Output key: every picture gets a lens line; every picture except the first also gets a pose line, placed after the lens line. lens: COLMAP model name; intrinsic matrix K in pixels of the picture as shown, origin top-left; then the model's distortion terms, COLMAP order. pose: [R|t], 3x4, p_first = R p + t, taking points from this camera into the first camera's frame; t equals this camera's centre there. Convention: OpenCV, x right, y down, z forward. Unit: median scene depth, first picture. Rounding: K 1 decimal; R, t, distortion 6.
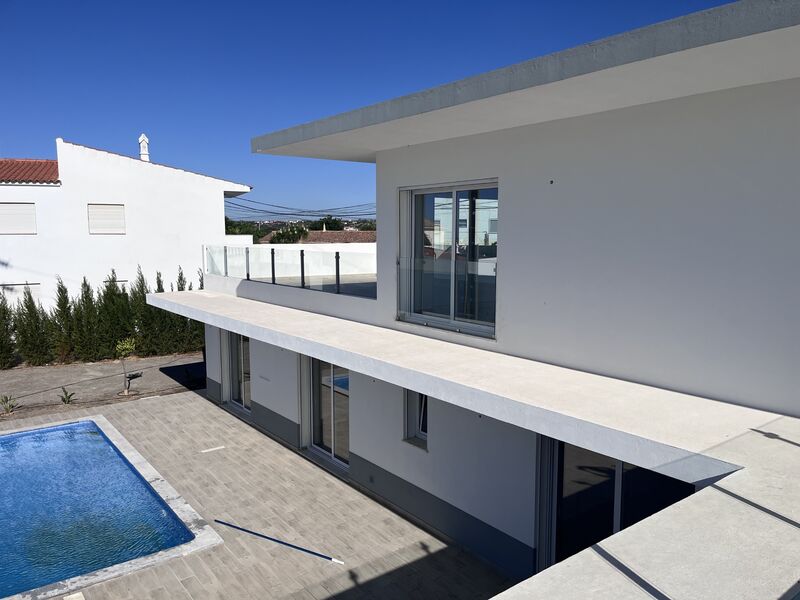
lens RADIAL K [[609.9, 0, 406.1], [0, 609.9, 302.2], [0, 0, 1]] dist [0.053875, -0.057842]
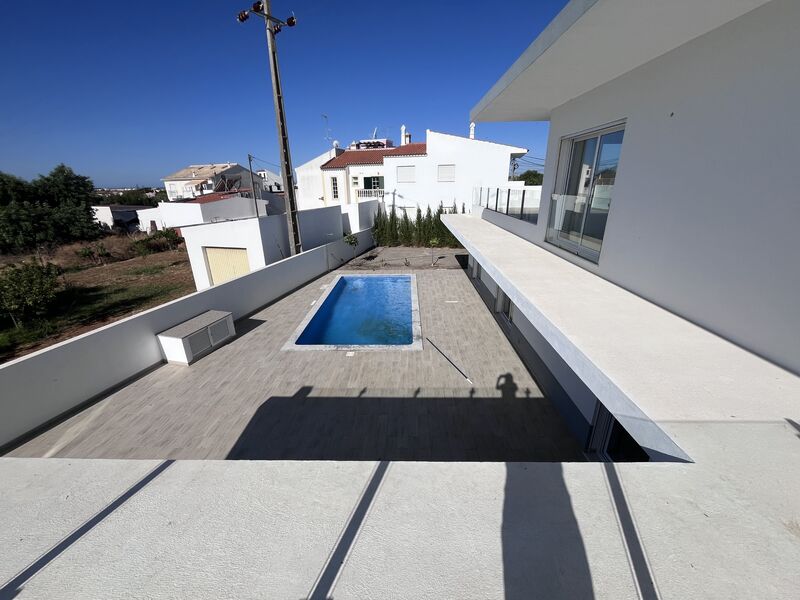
lens RADIAL K [[323.9, 0, 400.4], [0, 323.9, 300.8], [0, 0, 1]] dist [-0.002485, 0.000872]
pose [[0.776830, 0.206618, -0.594848, 0.153686], [-0.059181, 0.964412, 0.257697, -0.007891], [0.626923, -0.164983, 0.761412, 0.157732]]
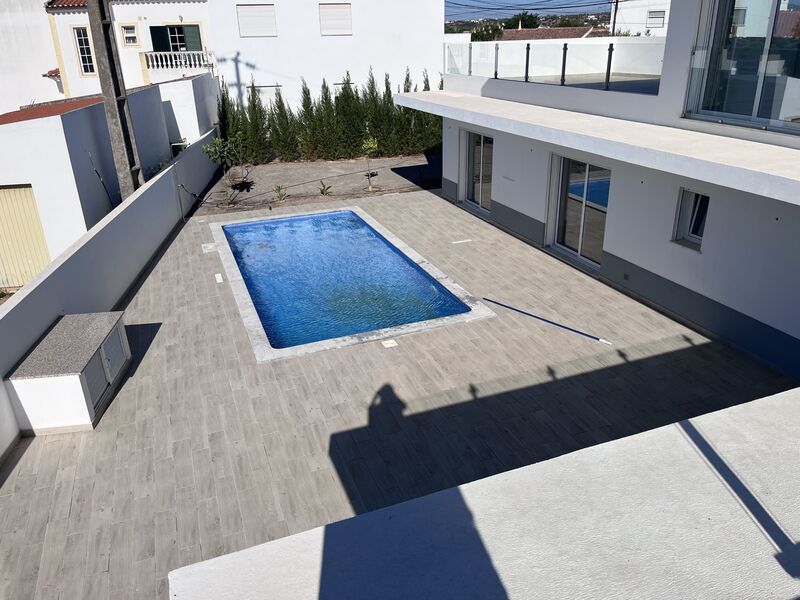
lens RADIAL K [[609.9, 0, 407.3], [0, 609.9, 289.9], [0, 0, 1]] dist [0.053875, -0.057842]
pose [[0.960671, 0.088196, -0.263311, -0.115252], [-0.011235, 0.959791, 0.280491, 0.017135], [0.277461, -0.266501, 0.923034, -0.064835]]
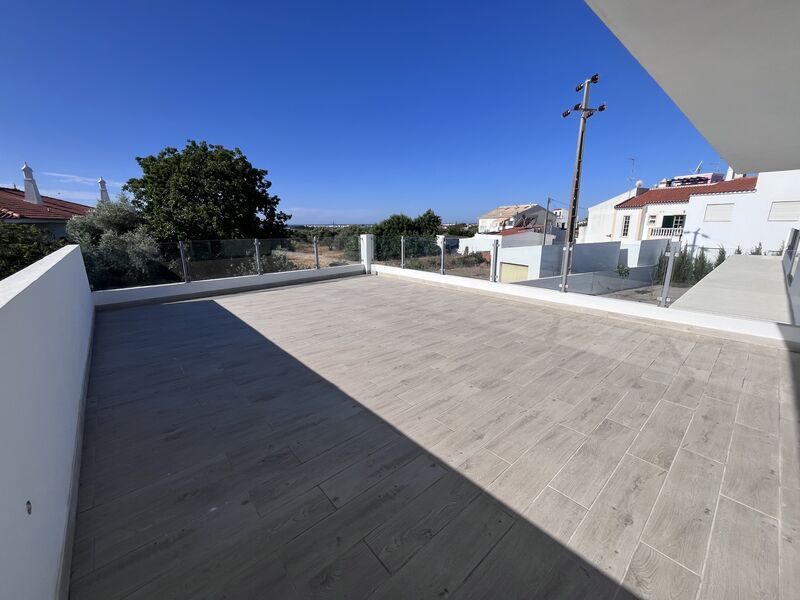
lens RADIAL K [[323.9, 0, 396.5], [0, 323.9, 297.5], [0, 0, 1]] dist [-0.002485, 0.000872]
pose [[0.057511, 0.224707, -0.972728, 0.578098], [-0.107656, 0.970055, 0.217725, 0.011870], [0.992523, 0.092198, 0.079980, -0.049007]]
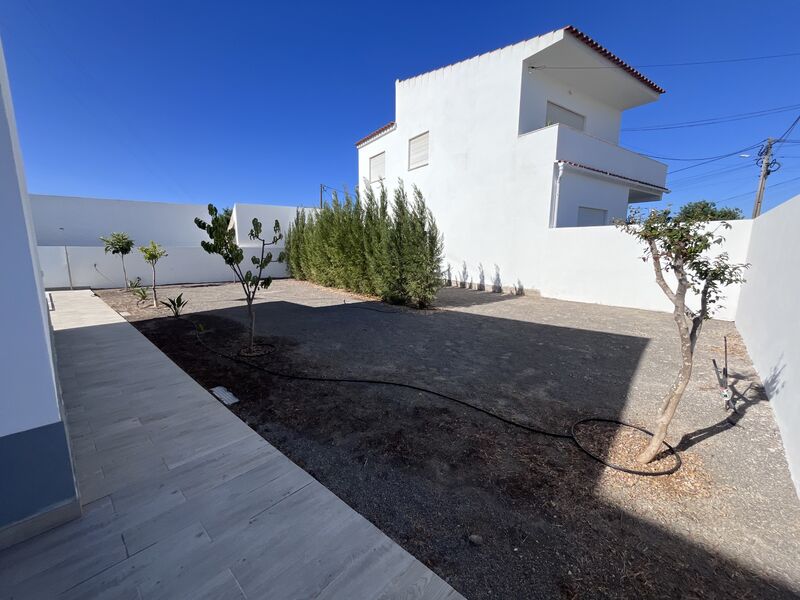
lens RADIAL K [[323.9, 0, 397.9], [0, 323.9, 297.1], [0, 0, 1]] dist [-0.002485, 0.000872]
pose [[0.168256, 0.155960, -0.973327, 0.058387], [-0.119520, 0.983347, 0.136904, 0.040405], [0.978471, 0.093298, 0.184095, 1.663469]]
